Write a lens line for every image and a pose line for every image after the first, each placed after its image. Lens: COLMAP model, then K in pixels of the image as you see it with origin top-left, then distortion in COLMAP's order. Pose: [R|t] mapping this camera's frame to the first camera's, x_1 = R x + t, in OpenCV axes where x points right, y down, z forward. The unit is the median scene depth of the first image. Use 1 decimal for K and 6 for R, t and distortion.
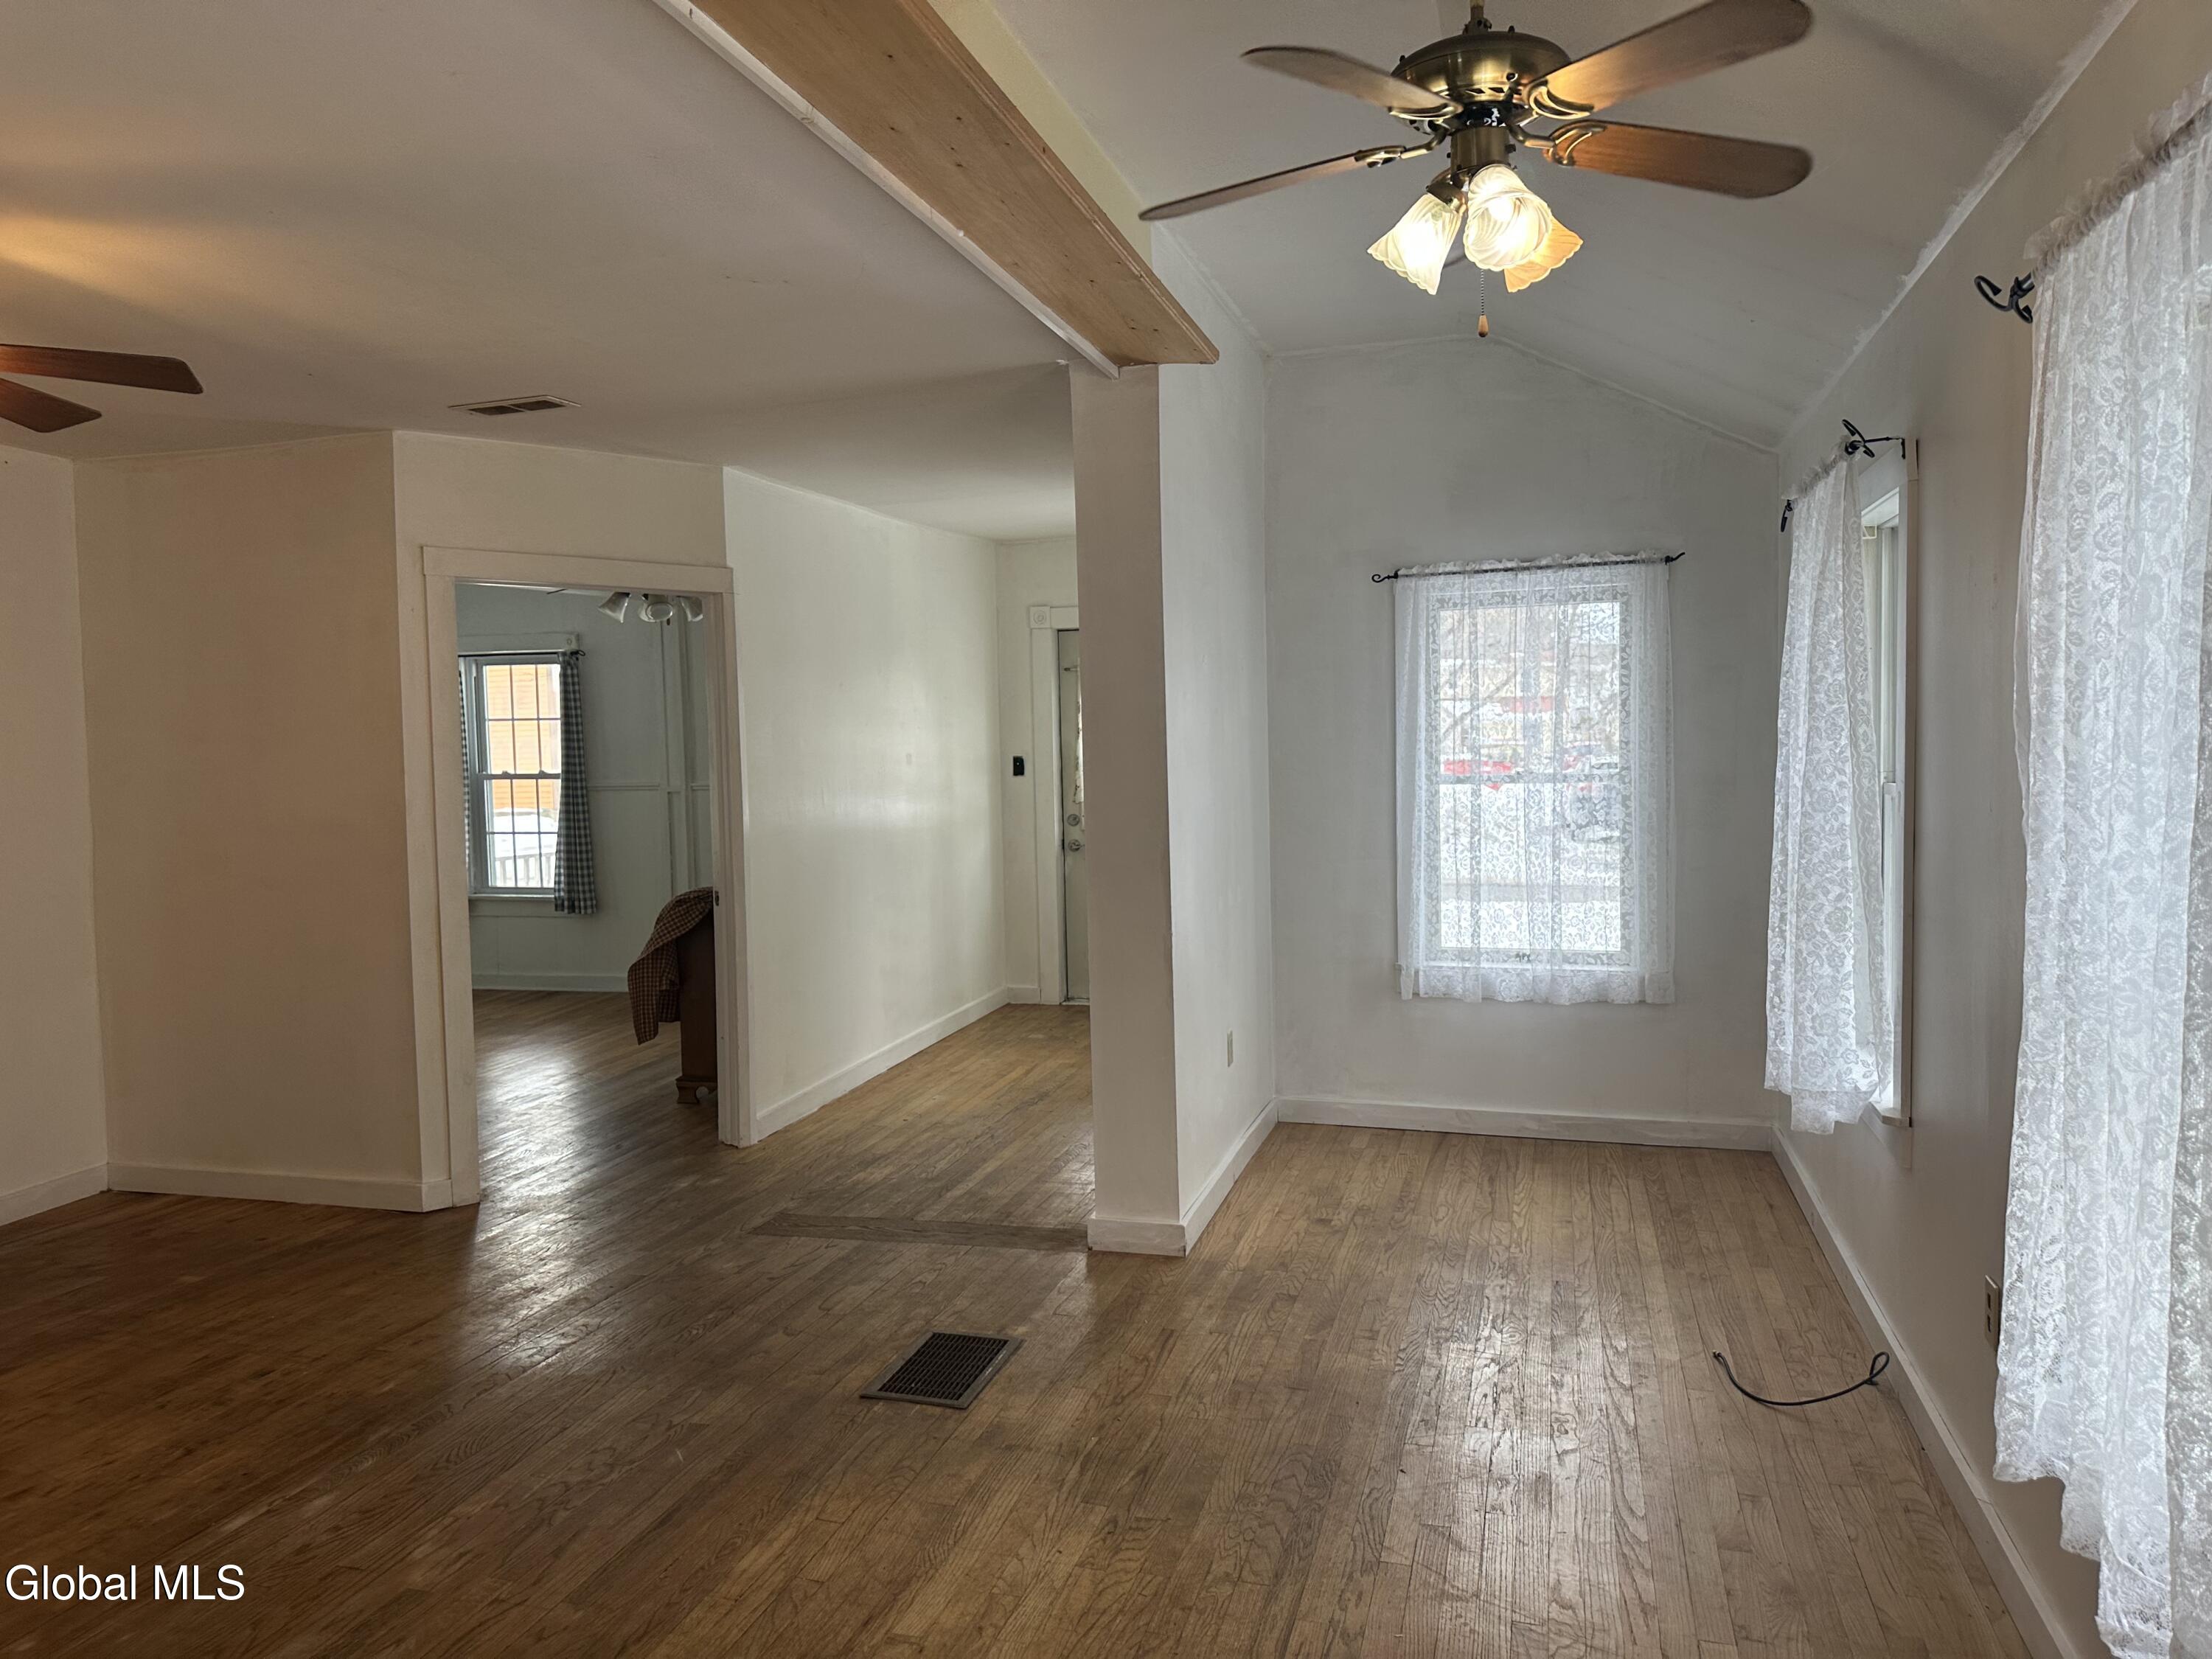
lens RADIAL K [[1539.4, 0, 1101.0], [0, 1539.4, 833.0], [0, 0, 1]] dist [0.079780, -0.091495]
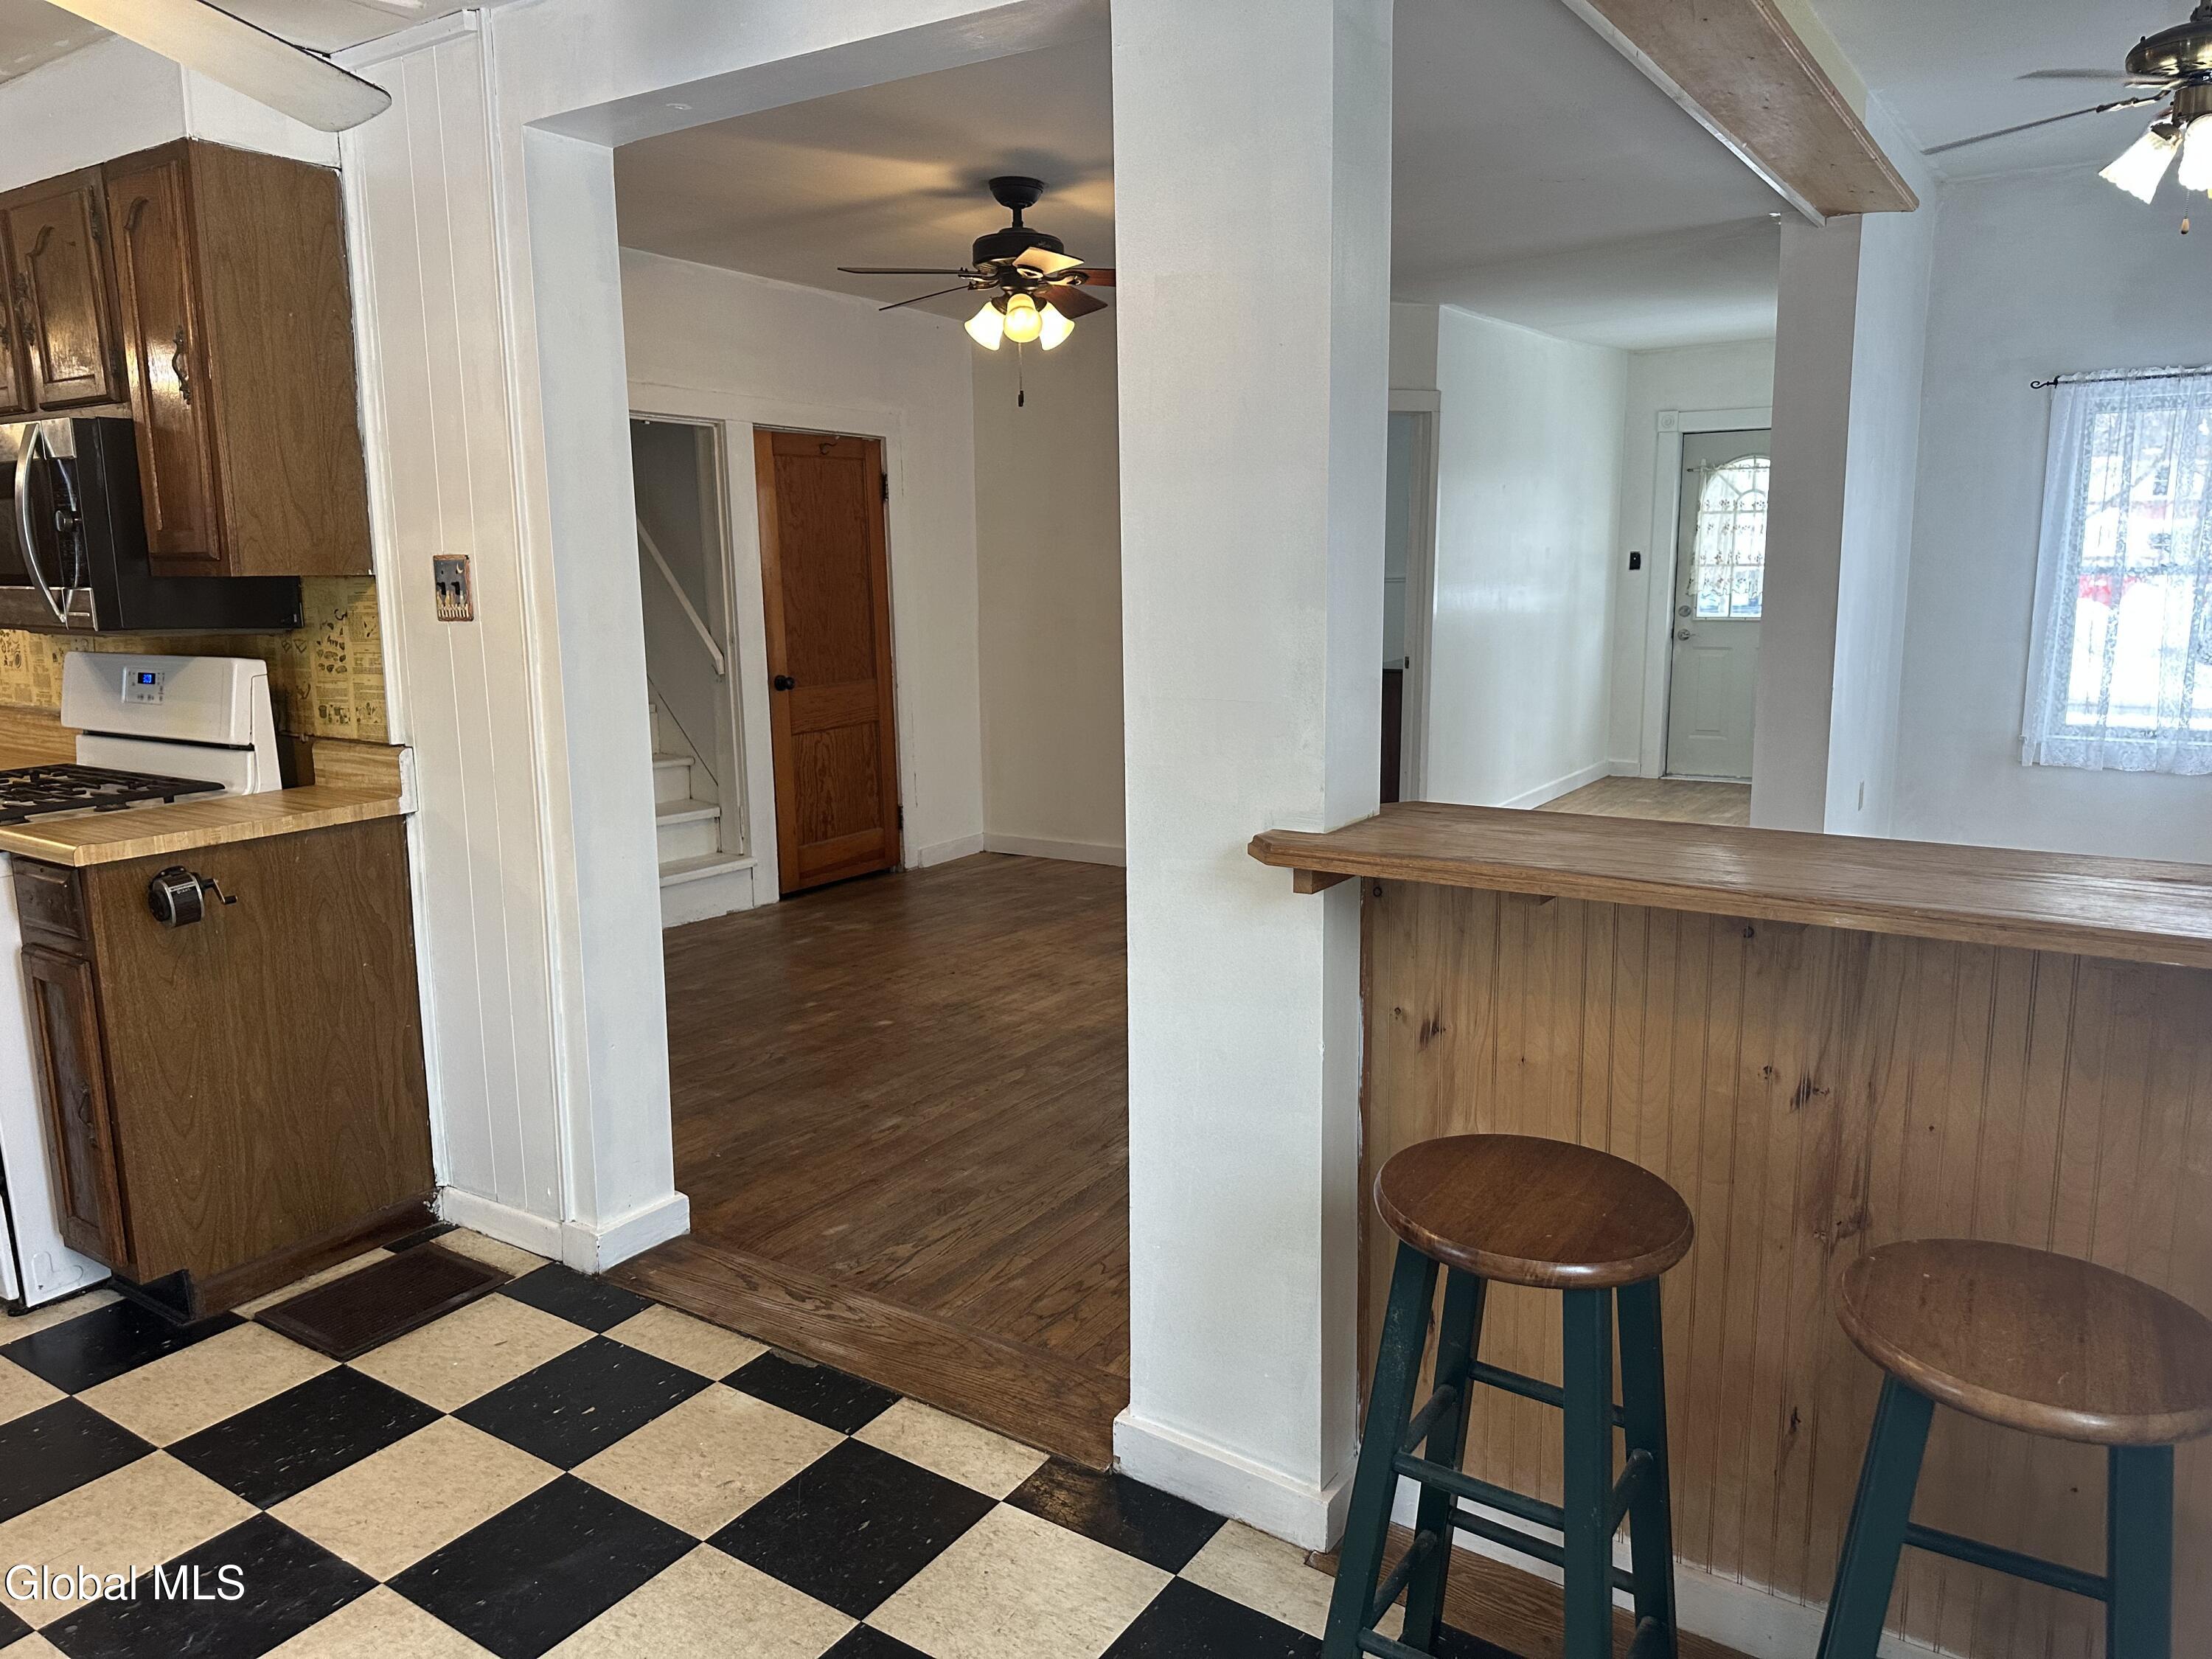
lens RADIAL K [[1539.4, 0, 1101.0], [0, 1539.4, 833.0], [0, 0, 1]] dist [0.079780, -0.091495]
pose [[0.950678, 0.063273, -0.303658, -0.116632], [-0.025851, 0.991730, 0.125713, 0.035865], [0.309101, -0.111663, 0.944451, -0.363664]]
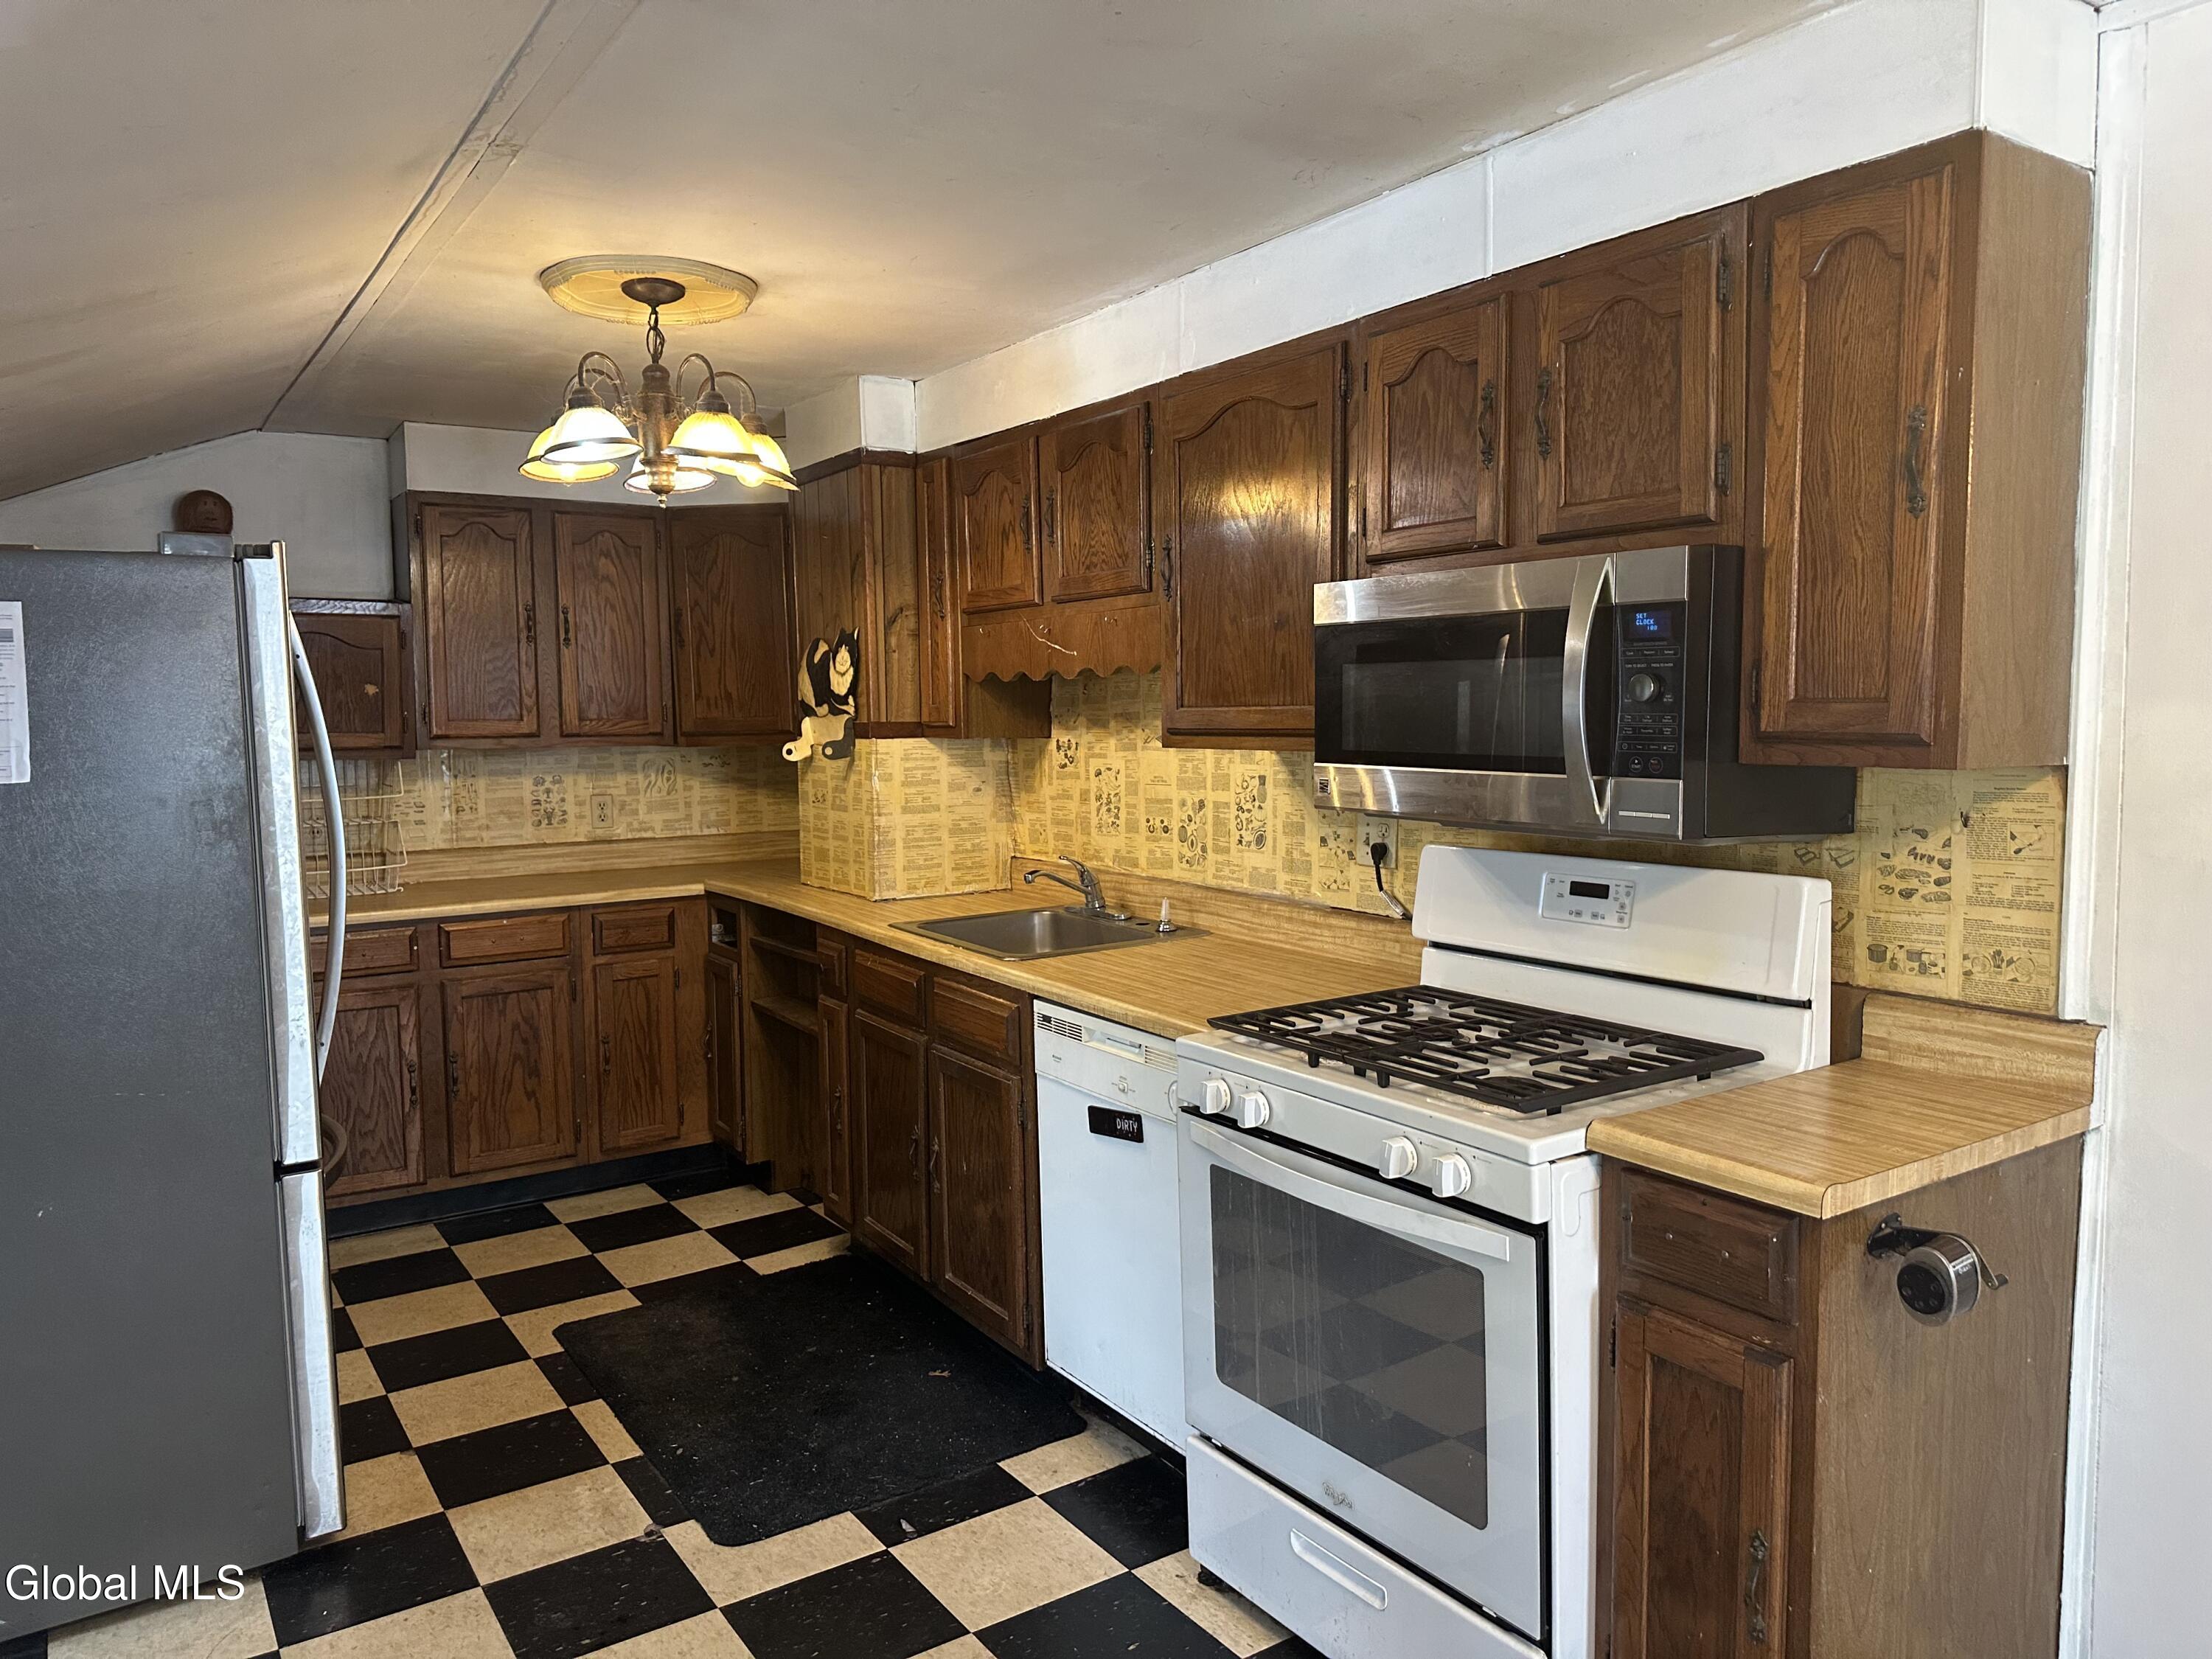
lens RADIAL K [[1528.2, 0, 1101.2], [0, 1528.2, 807.5], [0, 0, 1]] dist [0.074843, -0.096869]
pose [[0.768218, 0.057467, -0.637604, -0.552725], [-0.044910, 0.998347, 0.035871, 0.027050], [0.638611, 0.001078, 0.769529, -0.330107]]
